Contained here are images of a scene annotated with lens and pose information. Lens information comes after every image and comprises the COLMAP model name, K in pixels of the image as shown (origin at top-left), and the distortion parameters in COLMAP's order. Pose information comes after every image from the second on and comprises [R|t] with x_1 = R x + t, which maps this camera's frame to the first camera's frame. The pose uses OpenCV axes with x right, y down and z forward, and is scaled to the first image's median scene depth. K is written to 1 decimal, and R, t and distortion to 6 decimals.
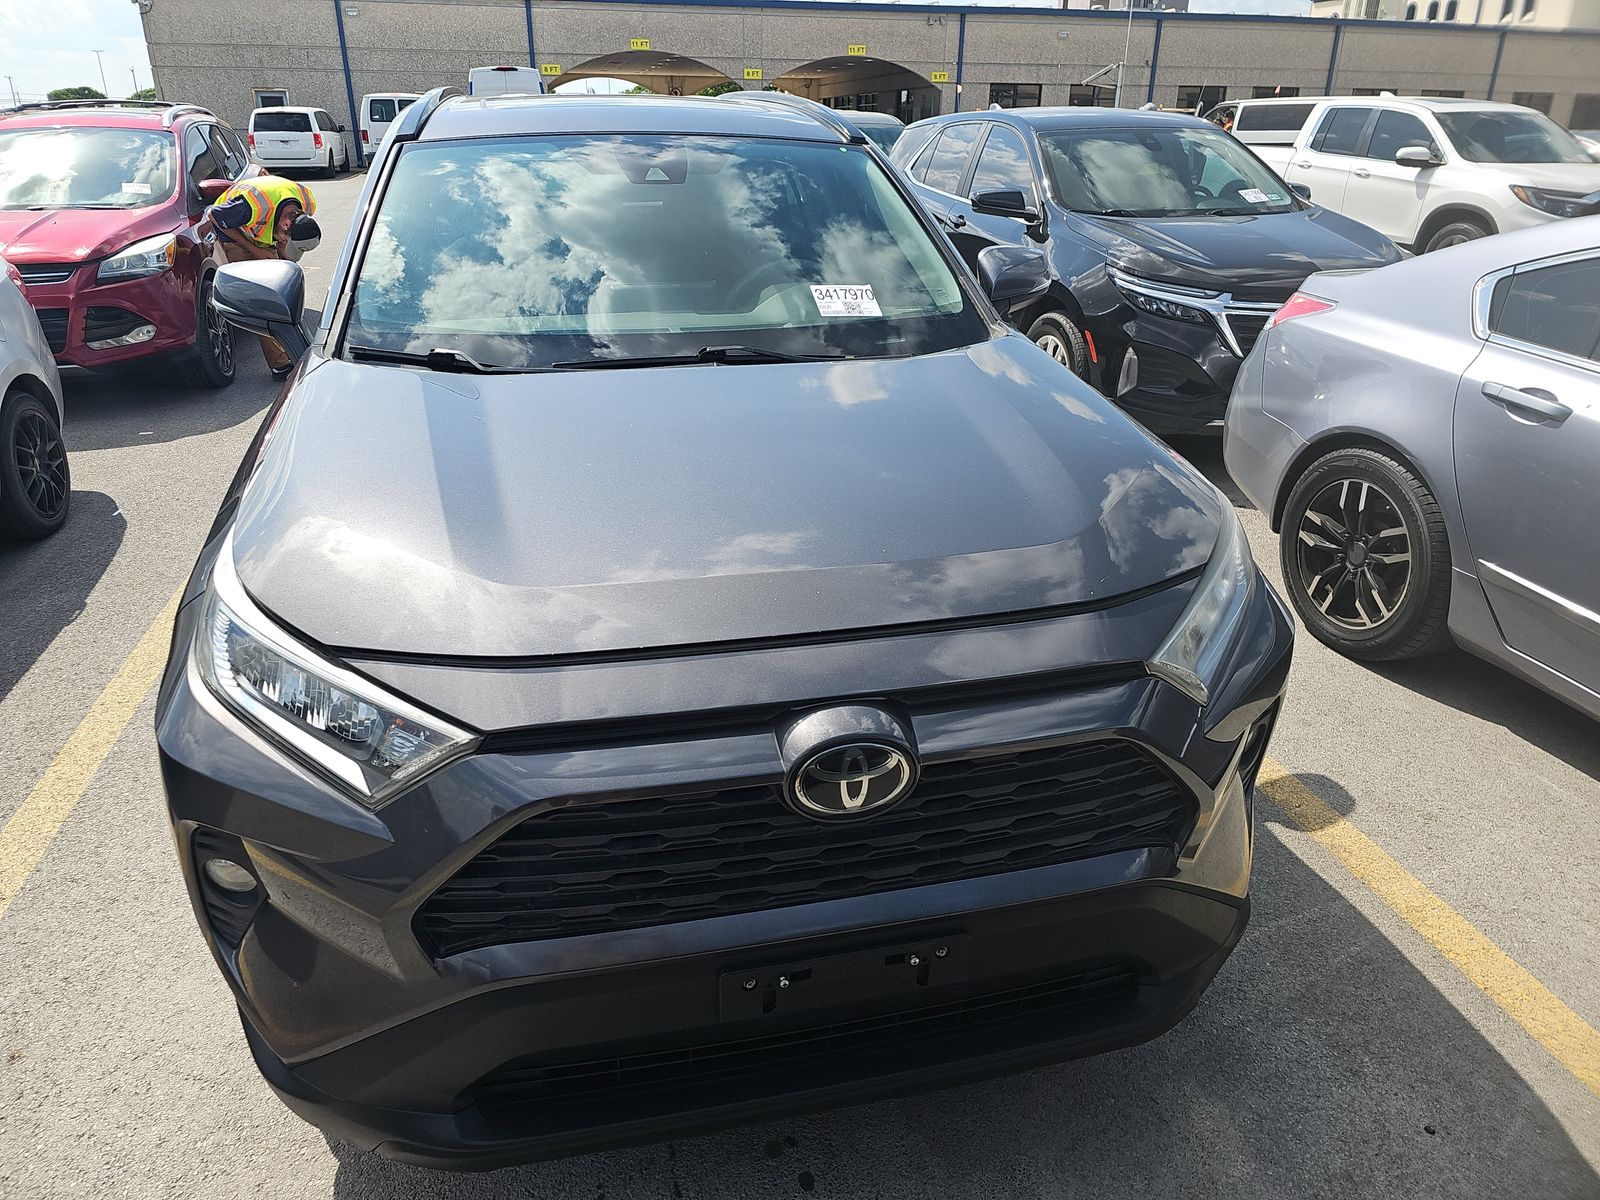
lens RADIAL K [[1094.0, 0, 800.0], [0, 1094.0, 600.0], [0, 0, 1]] dist [0.060129, -0.064769]
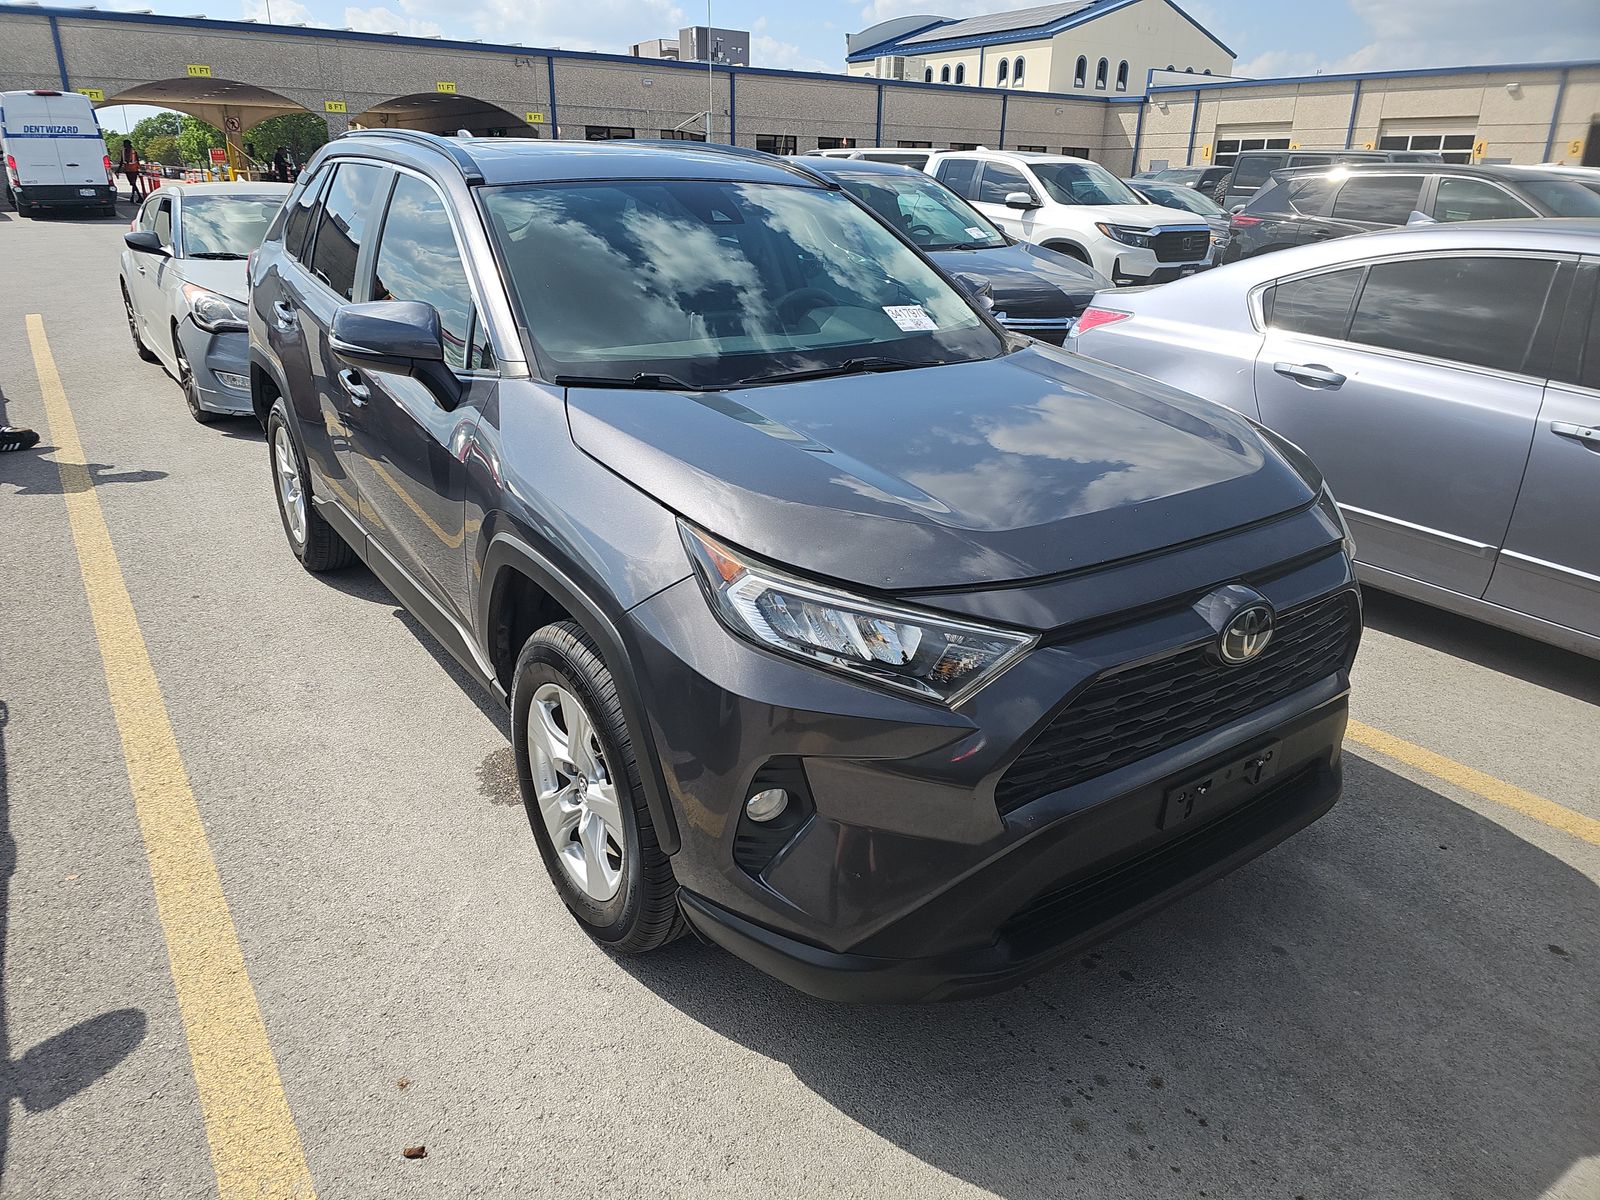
lens RADIAL K [[1117.9, 0, 800.0], [0, 1117.9, 600.0], [0, 0, 1]] dist [0.069177, -0.066812]
pose [[0.918292, -0.130481, 0.373784, -0.103715], [0.144483, 0.989461, -0.009556, 0.005018], [-0.368598, 0.062781, 0.927467, -0.015148]]
